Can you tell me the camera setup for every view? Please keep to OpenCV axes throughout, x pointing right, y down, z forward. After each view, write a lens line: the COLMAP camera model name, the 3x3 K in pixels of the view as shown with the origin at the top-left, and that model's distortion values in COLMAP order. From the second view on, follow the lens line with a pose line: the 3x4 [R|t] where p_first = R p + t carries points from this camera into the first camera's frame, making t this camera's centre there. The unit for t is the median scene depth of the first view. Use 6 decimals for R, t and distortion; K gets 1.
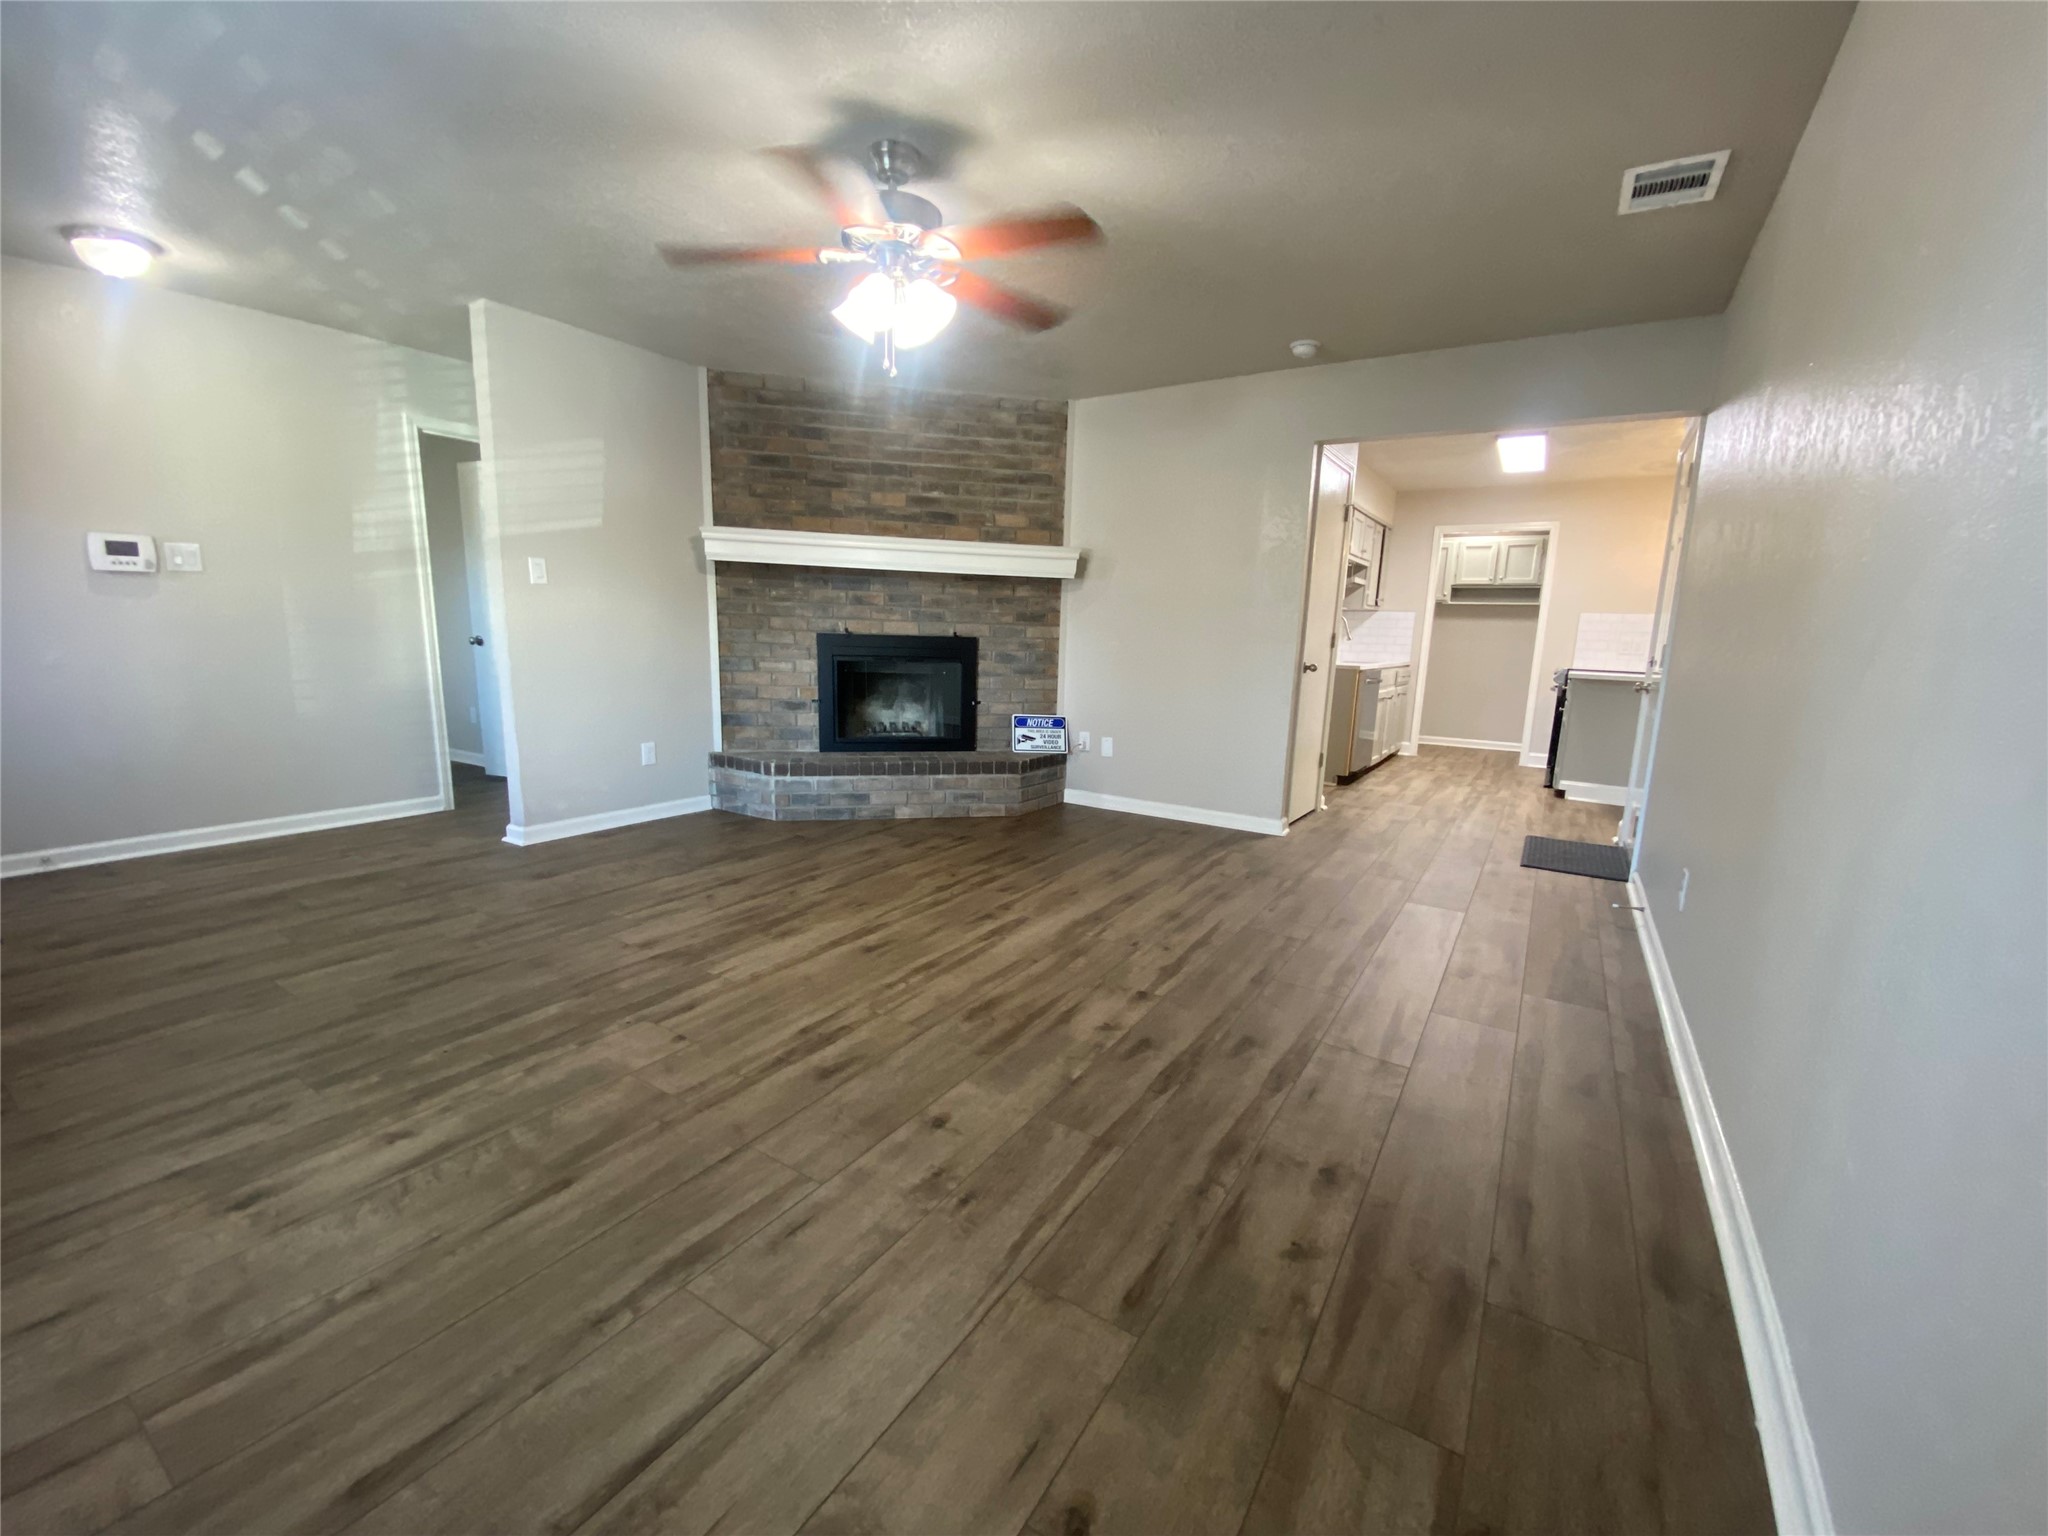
lens RADIAL K [[851.9, 0, 1024.8], [0, 851.9, 788.0], [0, 0, 1]] dist [0.044839, -0.036635]
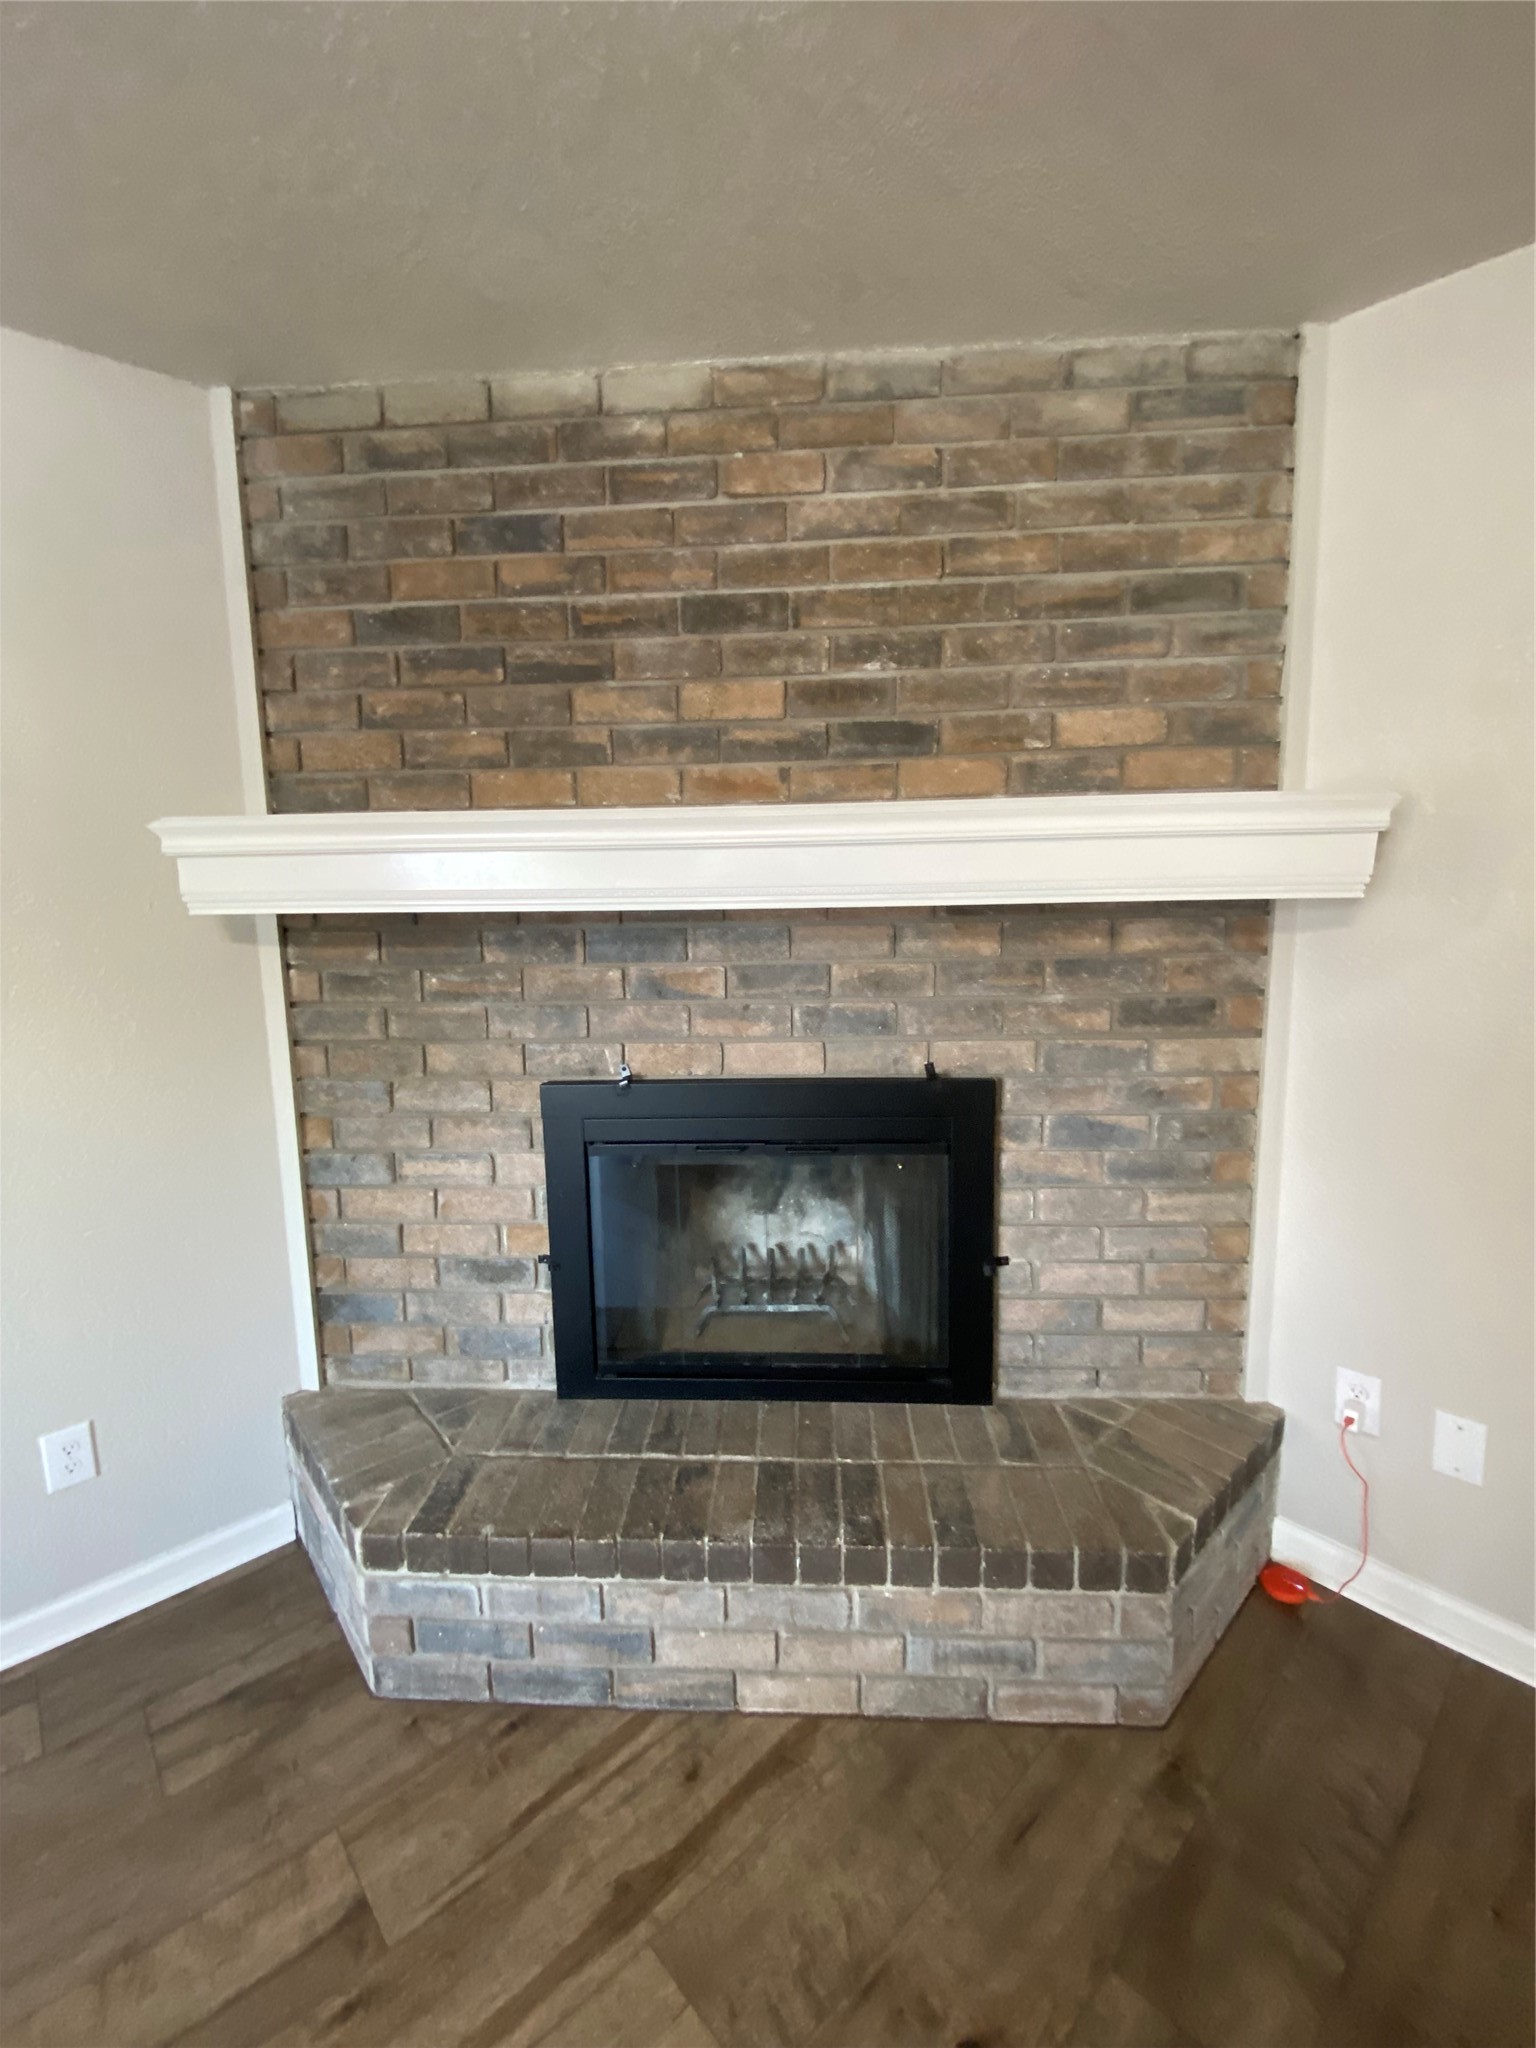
lens RADIAL K [[851.9, 0, 741.7], [0, 851.9, 1018.2], [0, 0, 1]] dist [0.044839, -0.036635]
pose [[0.958608, -0.011105, -0.284512, -0.058663], [-0.004628, 0.998499, -0.054566, -0.188593], [0.284691, 0.053624, 0.957118, 0.671770]]
